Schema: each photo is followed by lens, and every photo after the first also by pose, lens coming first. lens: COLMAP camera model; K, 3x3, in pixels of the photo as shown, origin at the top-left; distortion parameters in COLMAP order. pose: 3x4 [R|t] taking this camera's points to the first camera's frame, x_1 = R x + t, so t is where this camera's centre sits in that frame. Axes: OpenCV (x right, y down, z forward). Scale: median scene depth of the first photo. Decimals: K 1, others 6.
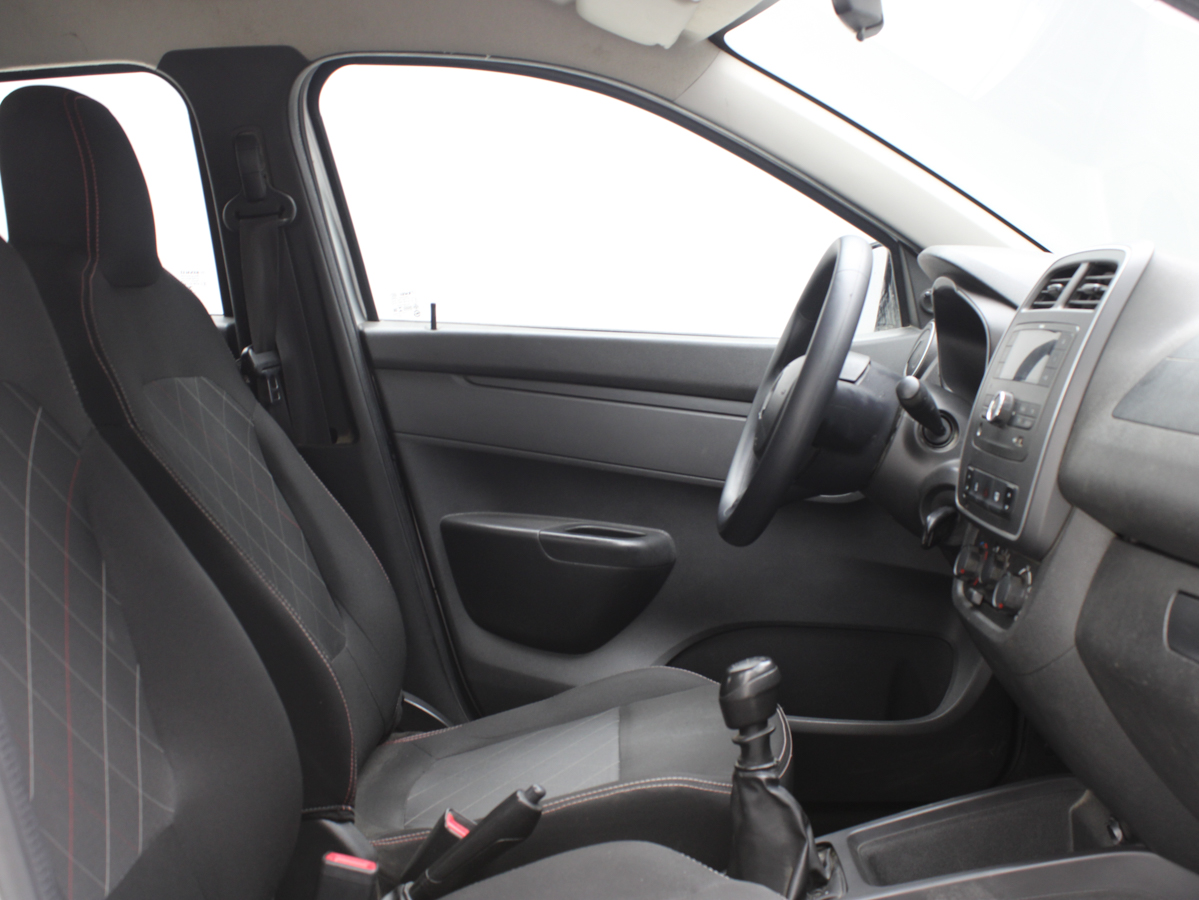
lens RADIAL K [[1480.9, 0, 599.5], [0, 1480.9, 450.0], [0, 0, 1]] dist [0.014128, 0.029740]
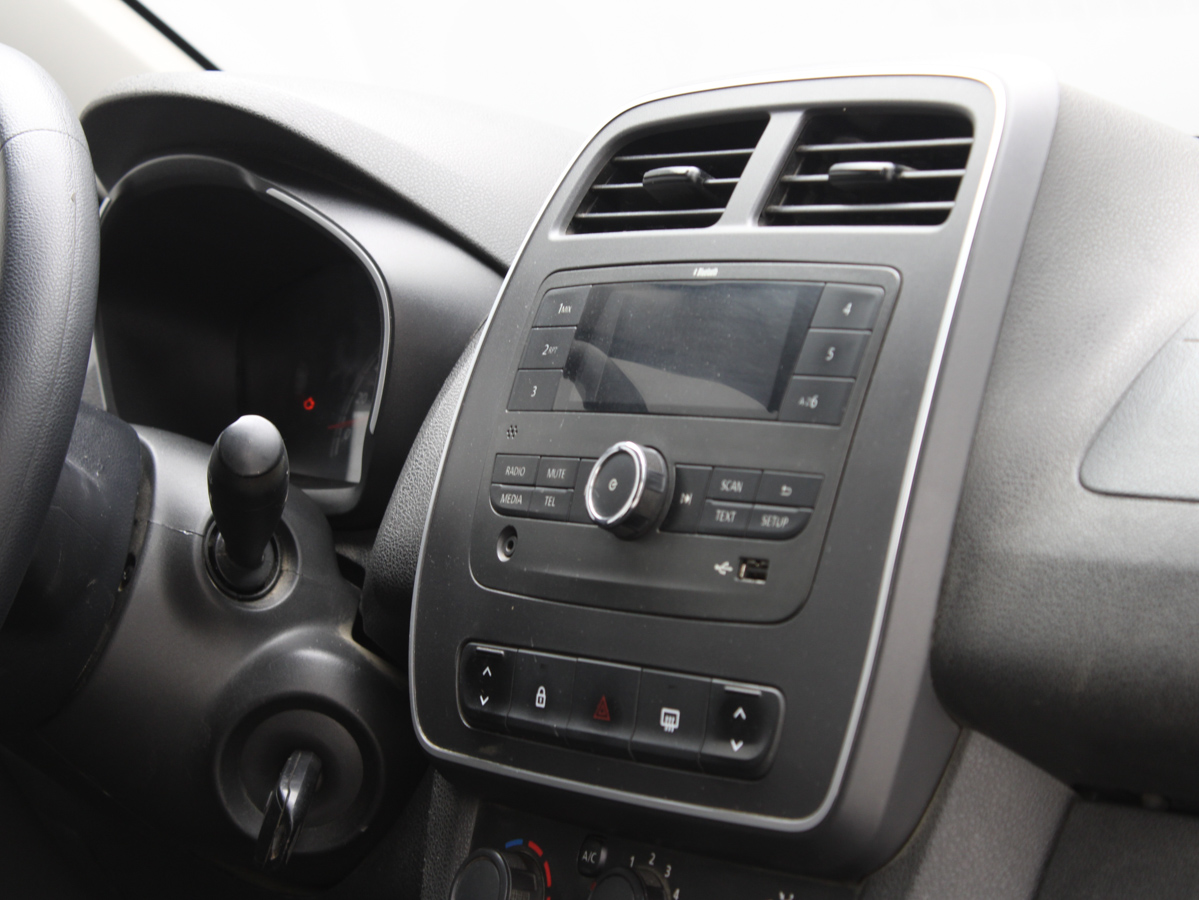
lens RADIAL K [[3290.2, 0, 599.5], [0, 3290.2, 450.0], [0, 0, 1]] dist [0.050195, 0.703727]
pose [[0.806909, -0.041824, 0.589194, -0.213622], [0.065186, 0.997703, -0.018451, -0.020403], [-0.587068, 0.053295, 0.807781, 0.290299]]
